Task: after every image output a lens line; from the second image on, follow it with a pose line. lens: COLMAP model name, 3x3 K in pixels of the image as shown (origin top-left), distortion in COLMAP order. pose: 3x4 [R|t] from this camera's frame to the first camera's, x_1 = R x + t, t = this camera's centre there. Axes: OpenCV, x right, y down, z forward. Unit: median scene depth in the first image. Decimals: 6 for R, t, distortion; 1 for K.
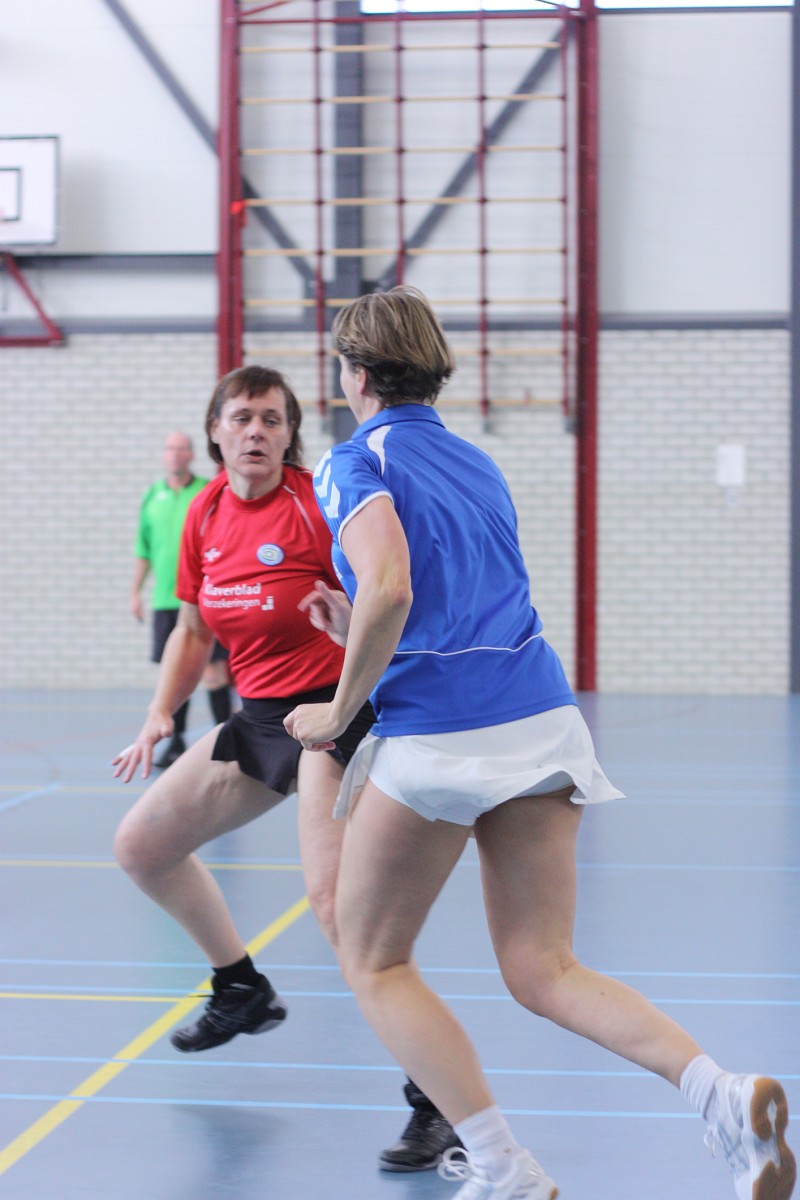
lens RADIAL K [[2767.4, 0, 422.0], [0, 2767.4, 653.7], [0, 0, 1]] dist [-0.081300, 0.000000]
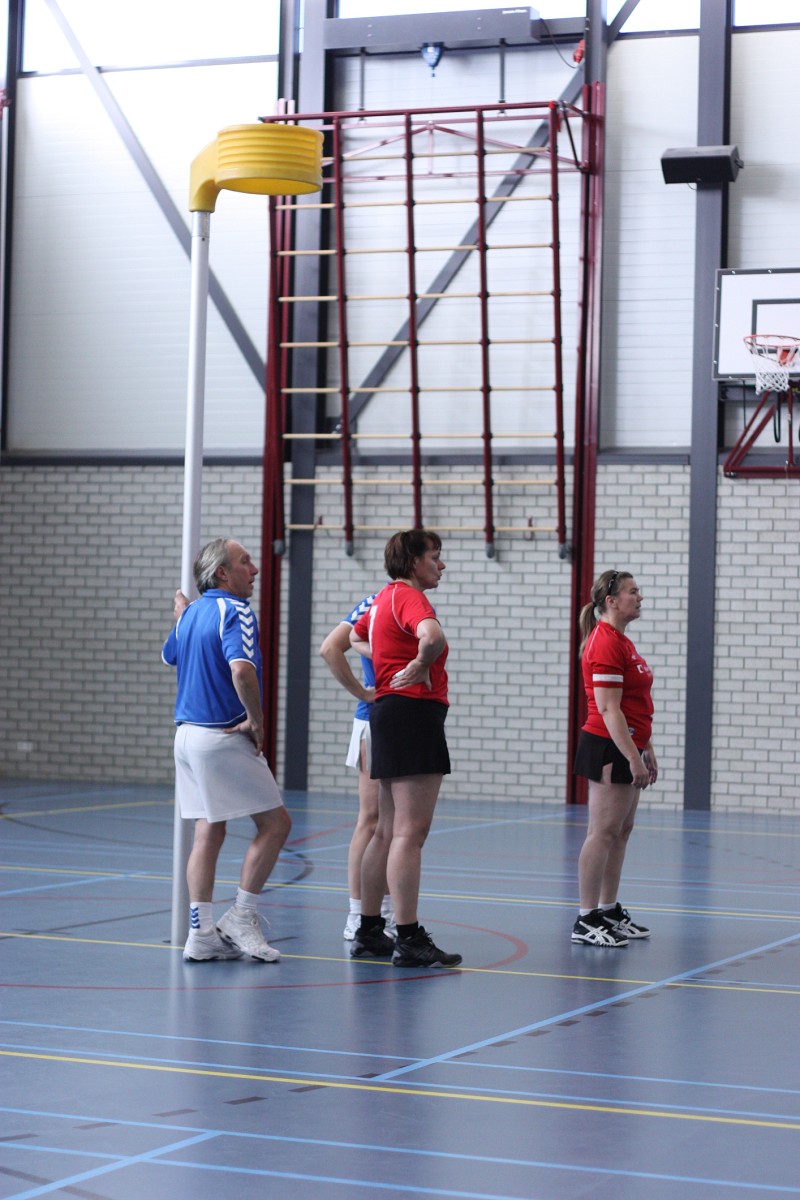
lens RADIAL K [[2767.4, 0, 395.1], [0, 2767.4, 597.0], [0, 0, 1]] dist [-0.081300, 0.000000]
pose [[0.953525, 0.017617, -0.300799, 0.310648], [-0.037878, 0.997378, -0.061658, 0.002351], [0.298924, 0.070186, 0.951692, -0.030297]]
